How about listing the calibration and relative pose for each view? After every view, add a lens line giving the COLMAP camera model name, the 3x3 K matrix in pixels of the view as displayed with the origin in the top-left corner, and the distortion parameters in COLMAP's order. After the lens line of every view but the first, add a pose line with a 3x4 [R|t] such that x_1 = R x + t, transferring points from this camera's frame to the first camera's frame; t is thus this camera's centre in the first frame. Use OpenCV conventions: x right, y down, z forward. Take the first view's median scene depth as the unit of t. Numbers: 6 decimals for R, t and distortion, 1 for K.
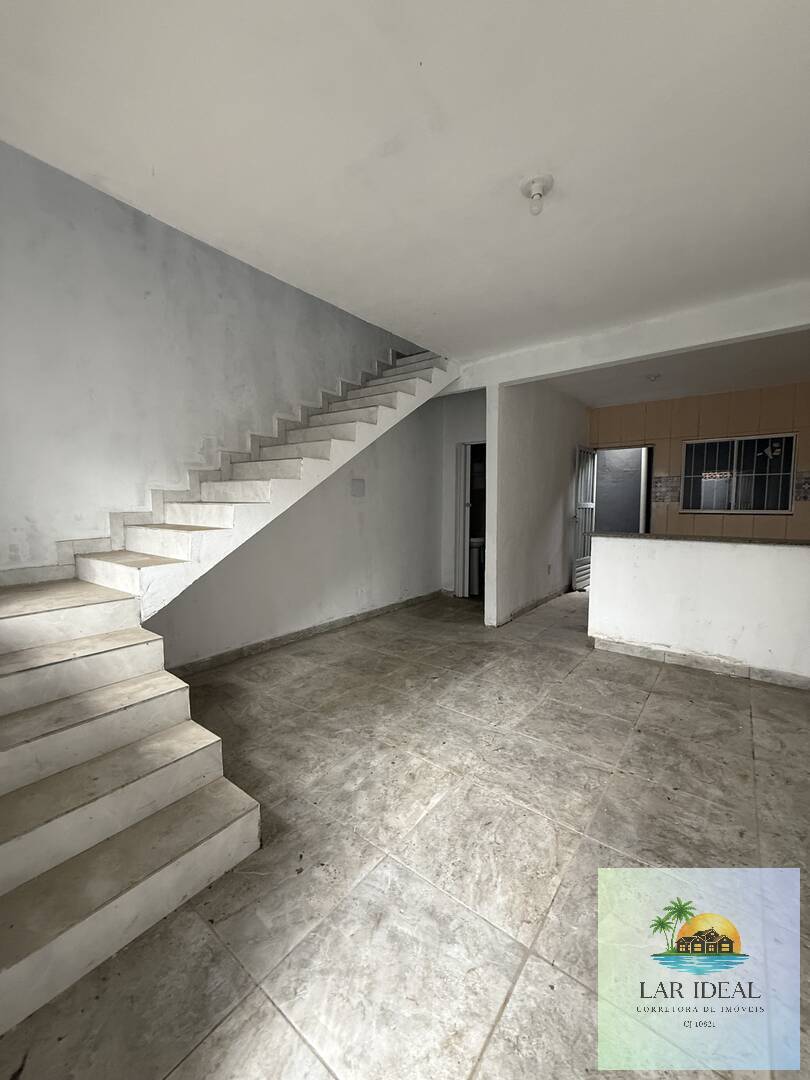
lens RADIAL K [[428.3, 0, 405.0], [0, 428.3, 540.0], [0, 0, 1]] dist [-0.000632, -0.000050]
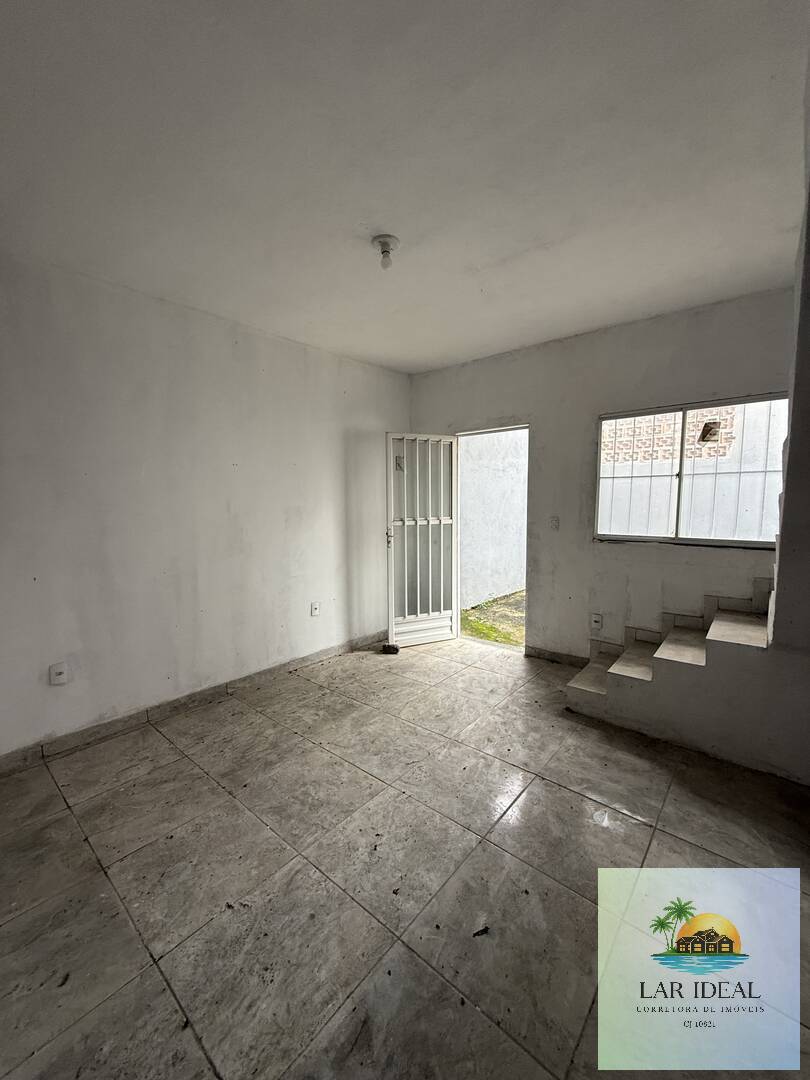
lens RADIAL K [[428.3, 0, 405.0], [0, 428.3, 540.0], [0, 0, 1]] dist [-0.000632, -0.000050]
pose [[-0.998763, 0.004980, 0.049479, 0.154771], [0.013534, 0.984637, 0.174089, -0.196286], [-0.047852, 0.174543, -0.983486, 1.651199]]
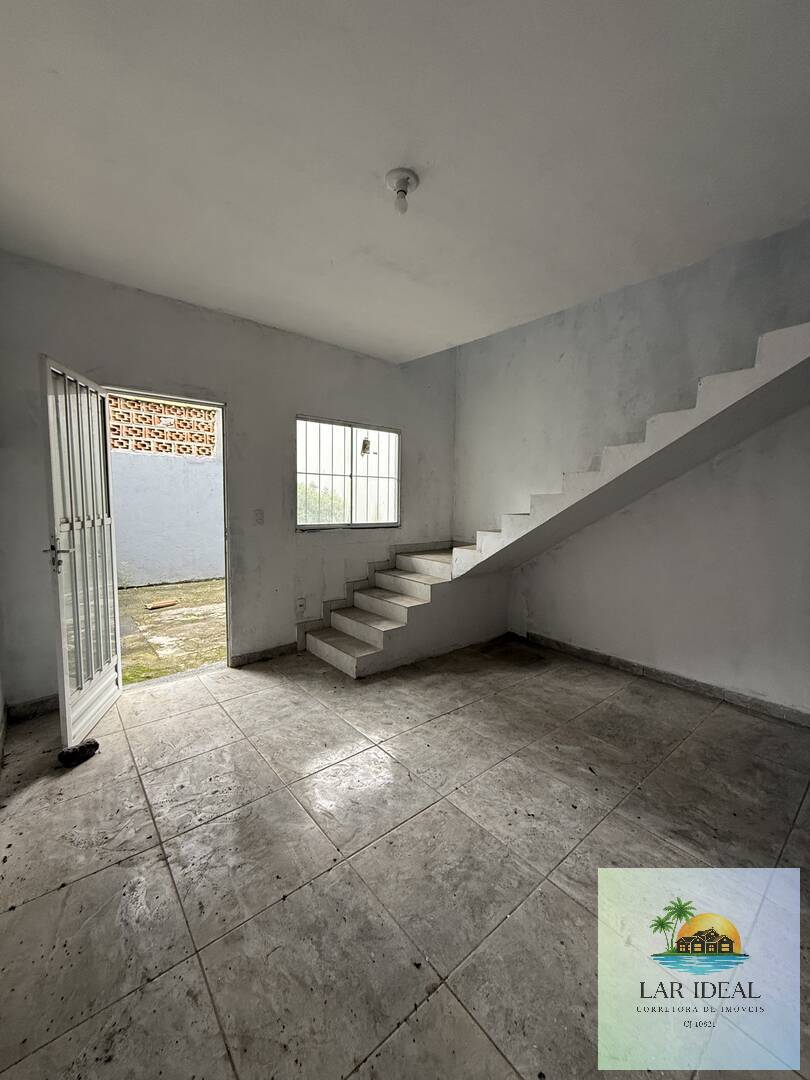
lens RADIAL K [[428.3, 0, 405.0], [0, 428.3, 540.0], [0, 0, 1]] dist [-0.000632, -0.000050]
pose [[-0.215864, 0.094293, -0.971860, 0.948102], [-0.098858, 0.988101, 0.117826, -0.129716], [0.971406, 0.121510, -0.203974, 0.957540]]
